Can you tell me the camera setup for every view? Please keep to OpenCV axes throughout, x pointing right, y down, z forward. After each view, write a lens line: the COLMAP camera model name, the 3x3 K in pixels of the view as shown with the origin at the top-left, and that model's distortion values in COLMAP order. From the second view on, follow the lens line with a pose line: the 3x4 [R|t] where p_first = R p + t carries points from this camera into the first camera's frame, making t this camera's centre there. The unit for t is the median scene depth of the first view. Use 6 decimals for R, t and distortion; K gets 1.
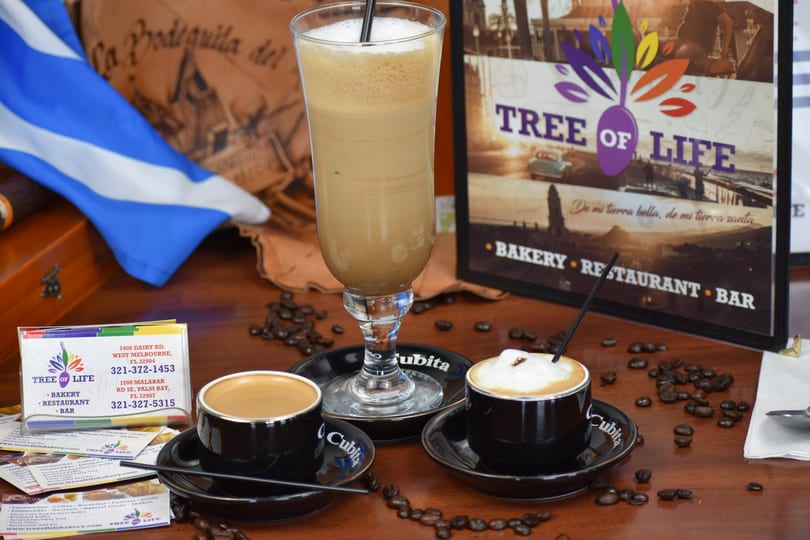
lens RADIAL K [[2401.0, 0, 403.6], [0, 2401.0, 270.1], [0, 0, 1]] dist [-0.146095, 0.000000]
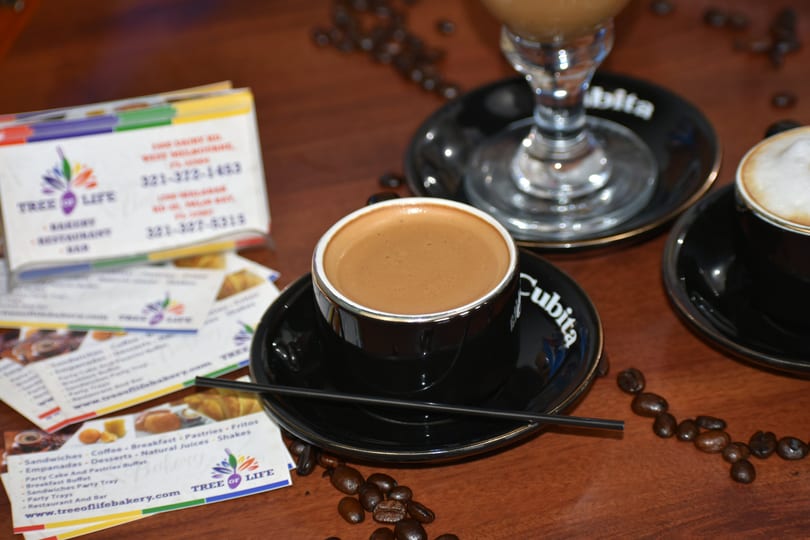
lens RADIAL K [[2401.0, 0, 407.3], [0, 2401.0, 269.1], [0, 0, 1]] dist [-0.146095, 0.000000]
pose [[0.995279, -0.084824, 0.047165, -0.084500], [0.069387, 0.961666, 0.265300, -0.098615], [-0.067861, -0.260775, 0.963012, 0.383833]]
